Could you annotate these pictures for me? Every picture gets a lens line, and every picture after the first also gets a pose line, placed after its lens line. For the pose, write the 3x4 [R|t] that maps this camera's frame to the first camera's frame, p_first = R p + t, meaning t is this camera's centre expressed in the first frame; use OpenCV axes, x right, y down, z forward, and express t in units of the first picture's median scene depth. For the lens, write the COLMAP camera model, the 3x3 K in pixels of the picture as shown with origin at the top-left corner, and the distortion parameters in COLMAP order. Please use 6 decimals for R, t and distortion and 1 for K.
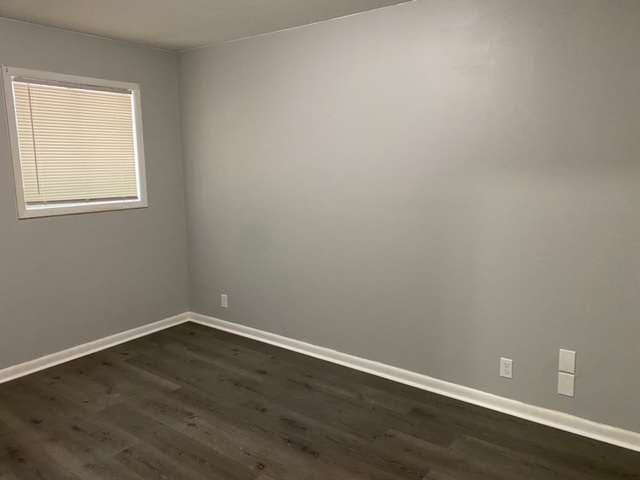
lens RADIAL K [[498.3, 0, 312.7], [0, 498.3, 243.2], [0, 0, 1]] dist [0.082252, -0.090270]
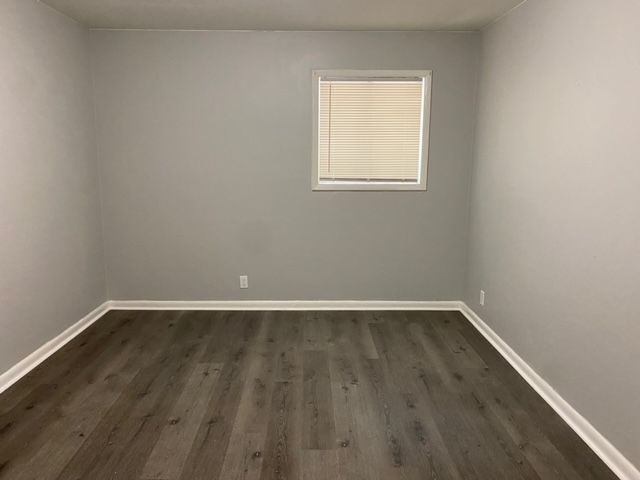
lens RADIAL K [[498.3, 0, 312.7], [0, 498.3, 243.2], [0, 0, 1]] dist [0.082252, -0.090270]
pose [[0.609426, 0.155527, -0.777439, 0.405742], [-0.140081, 0.986267, 0.087495, -0.024798], [0.780370, 0.055582, 0.622843, 0.206930]]
